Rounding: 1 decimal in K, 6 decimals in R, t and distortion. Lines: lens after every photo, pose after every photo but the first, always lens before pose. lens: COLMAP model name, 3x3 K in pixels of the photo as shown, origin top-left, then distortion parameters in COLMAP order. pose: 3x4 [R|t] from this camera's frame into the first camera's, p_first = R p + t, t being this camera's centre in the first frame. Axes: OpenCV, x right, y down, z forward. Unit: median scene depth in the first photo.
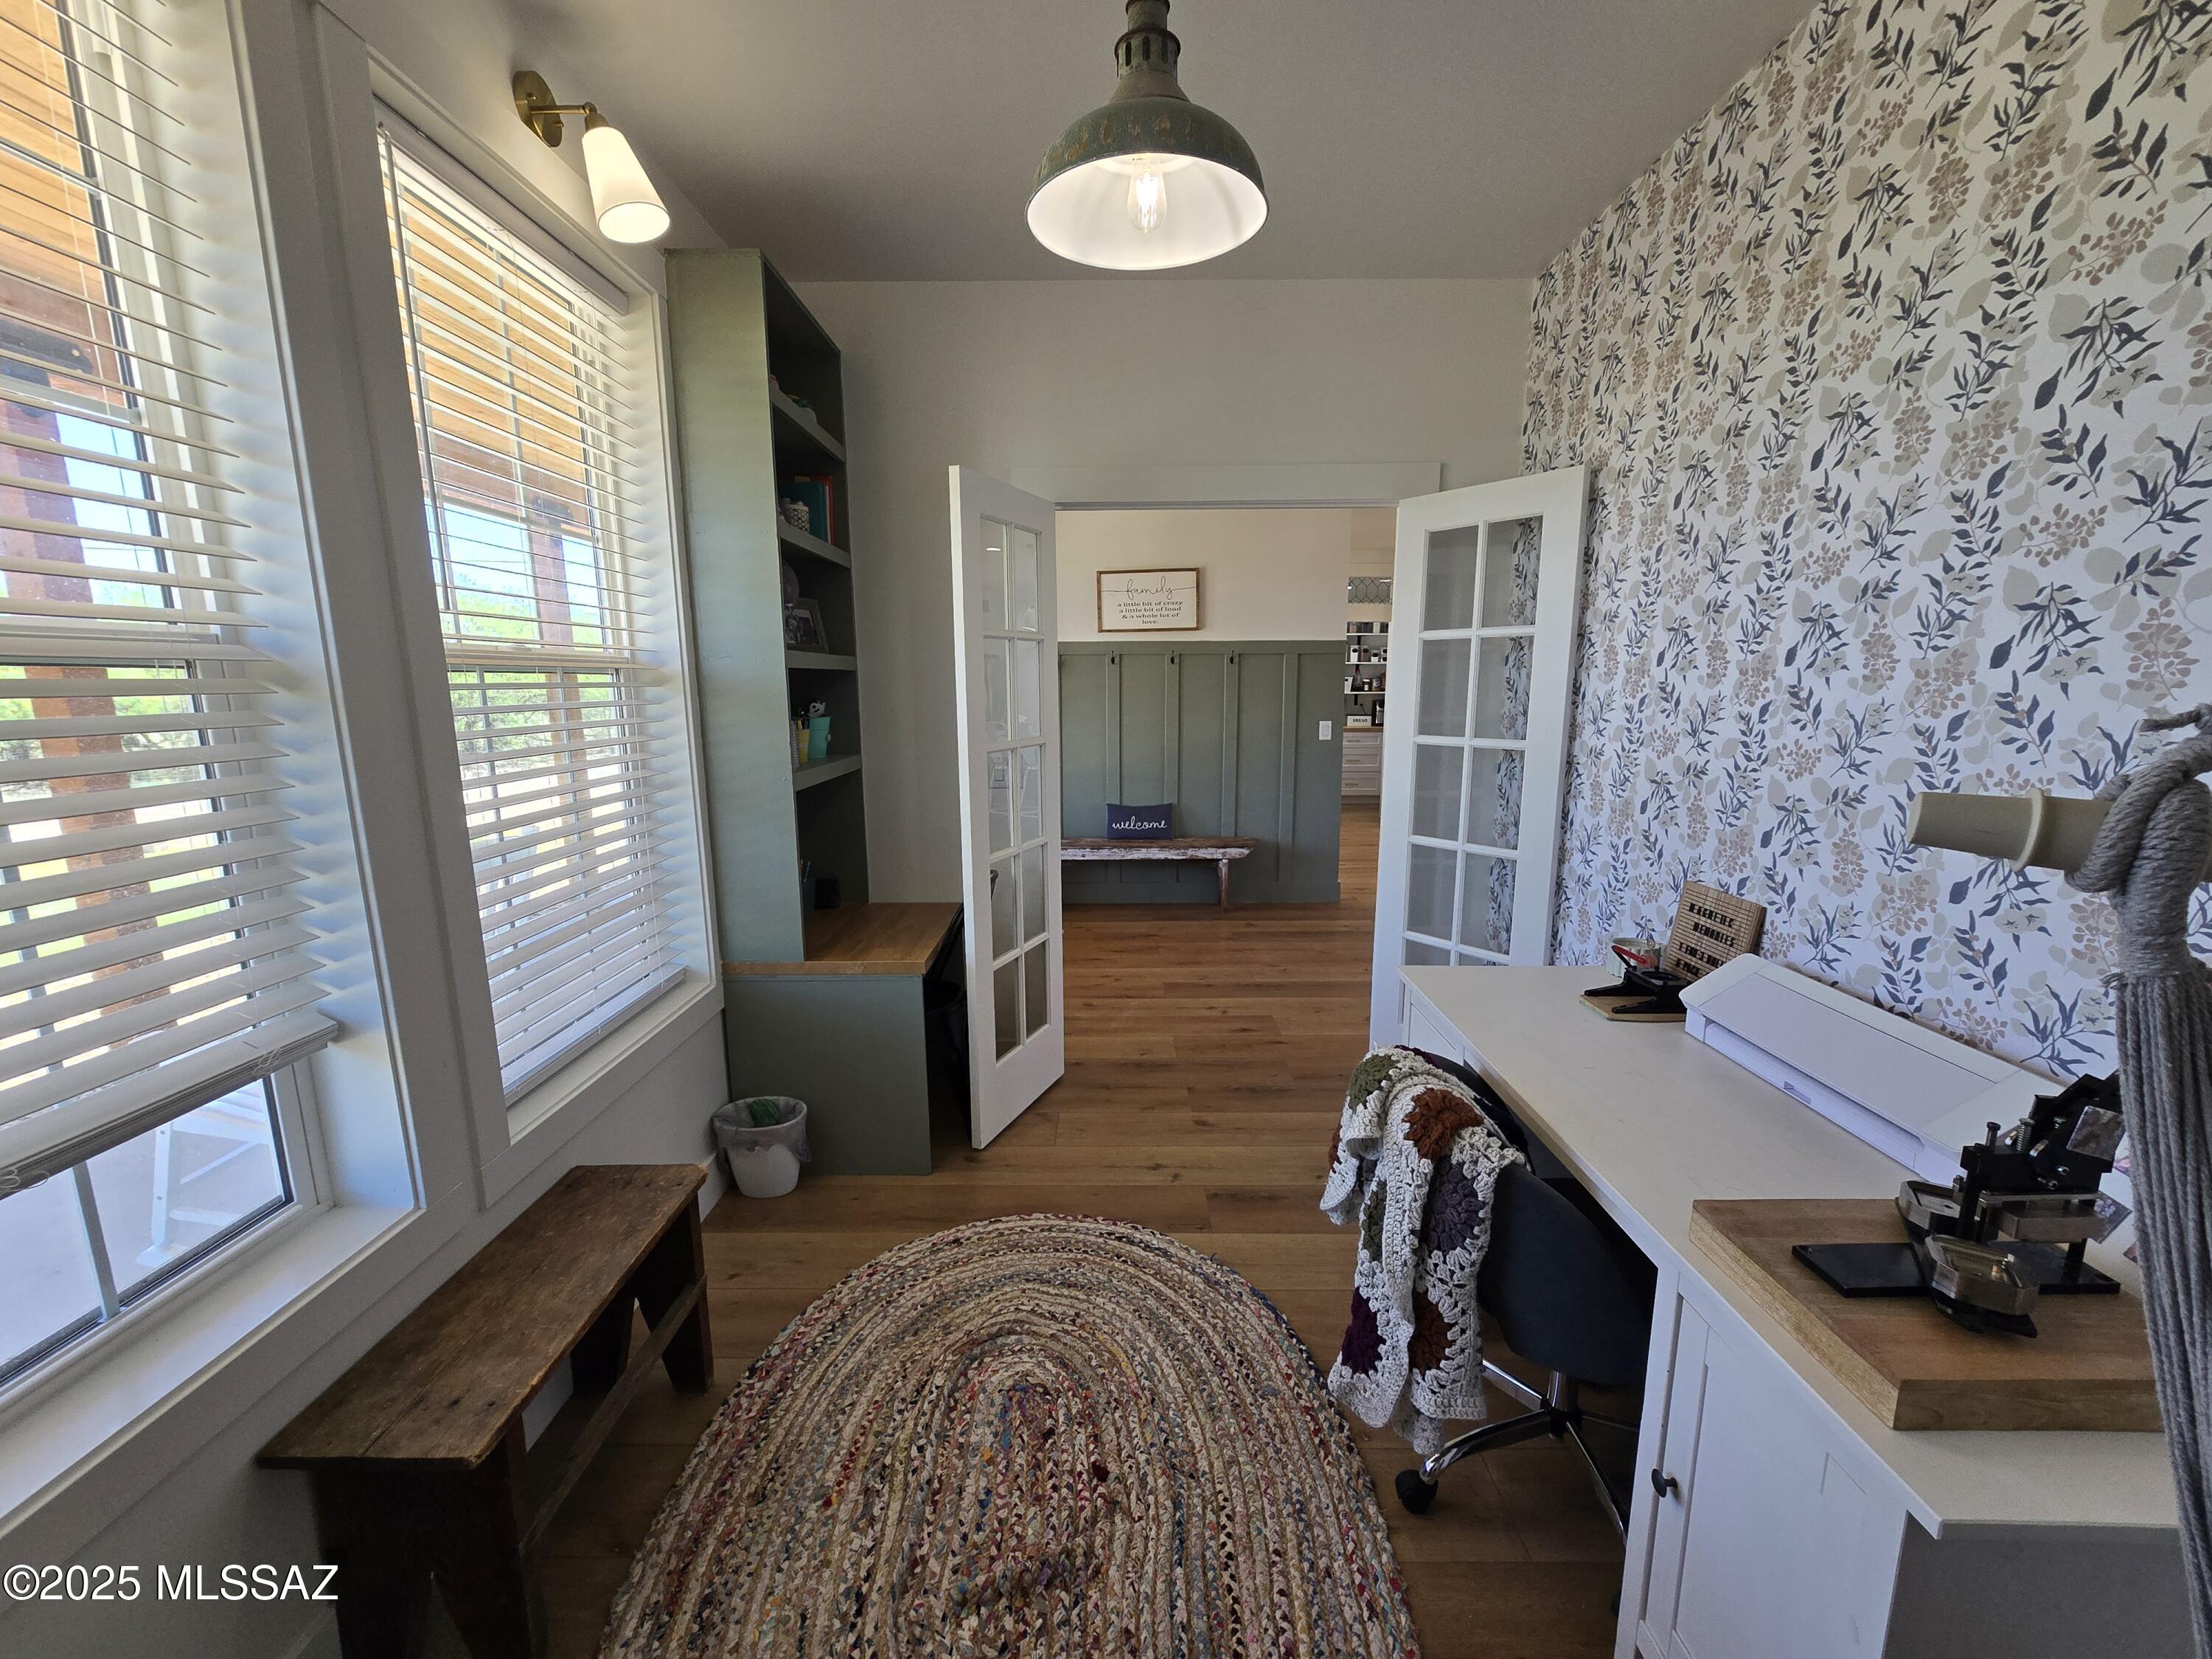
lens RADIAL K [[908.4, 0, 1104.6], [0, 908.4, 841.7], [0, 0, 1]] dist [-0.000843, 0.000452]
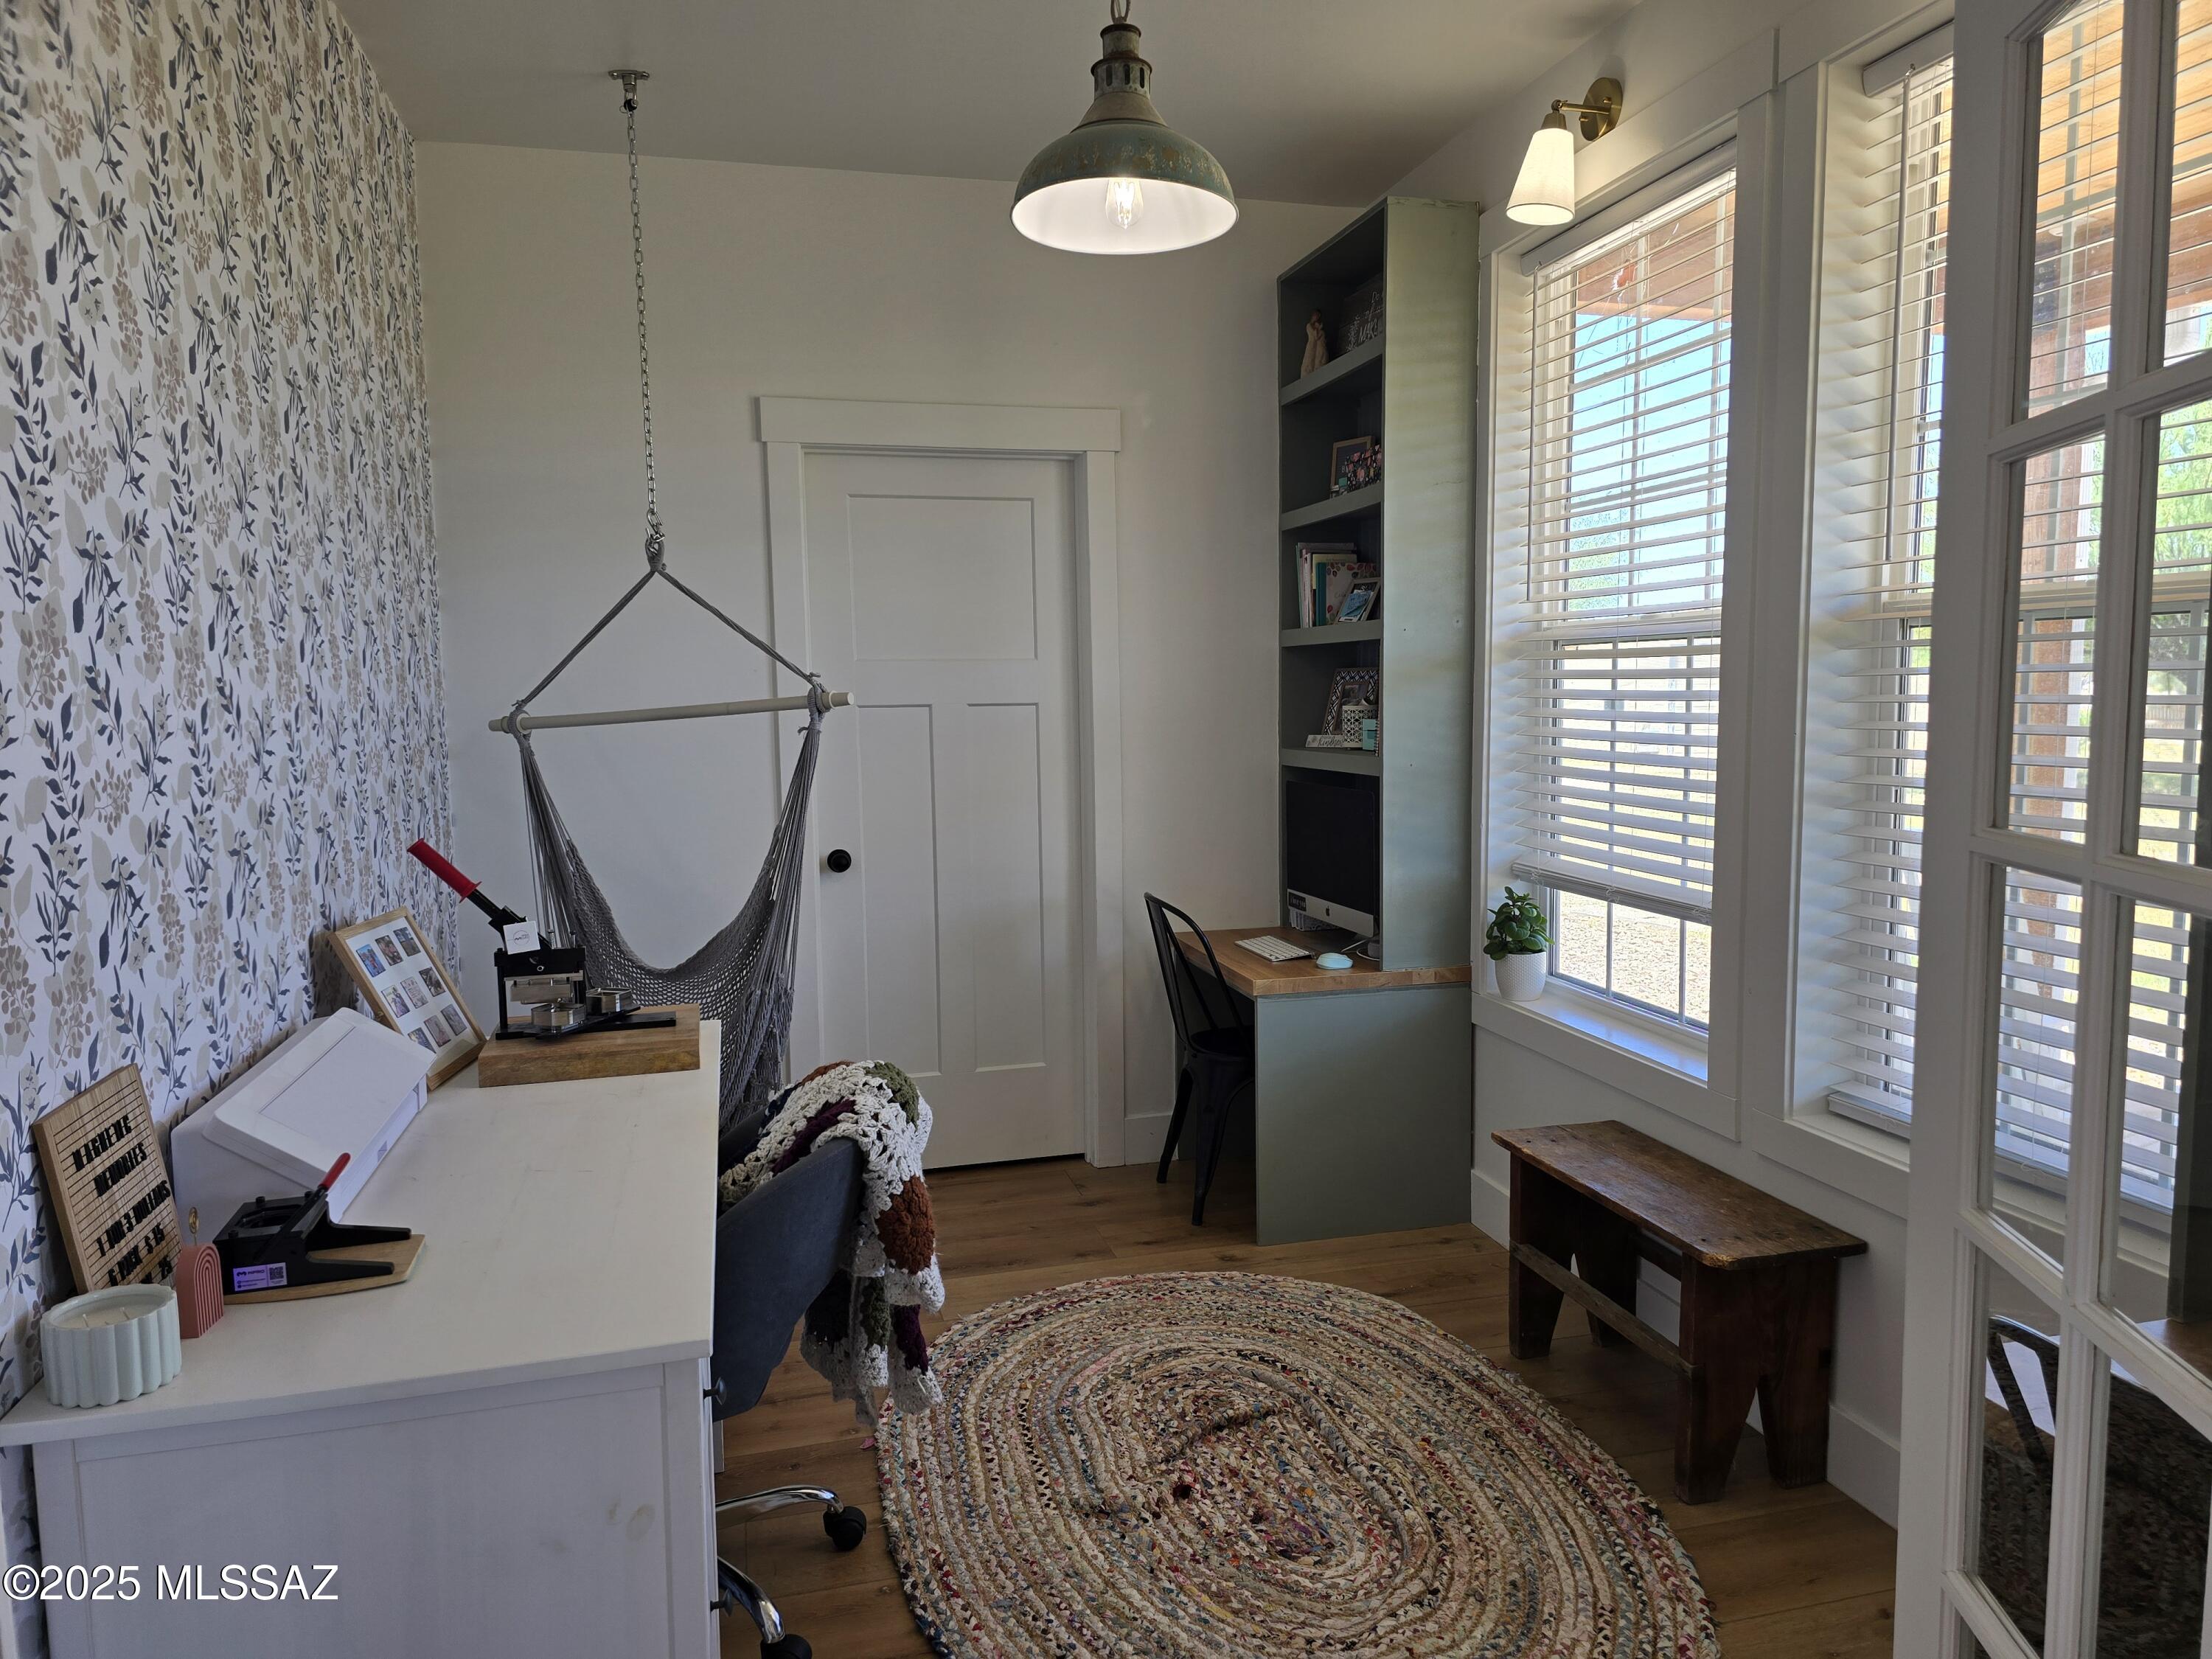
lens RADIAL K [[1494.6, 0, 1108.9], [0, 1494.6, 833.9], [0, 0, 1]] dist [0.048333, -0.003109]
pose [[-0.966798, 0.044671, -0.251608, 0.401074], [-0.026005, 0.962293, 0.270769, -0.351612], [0.254217, 0.268322, -0.929181, 2.105281]]
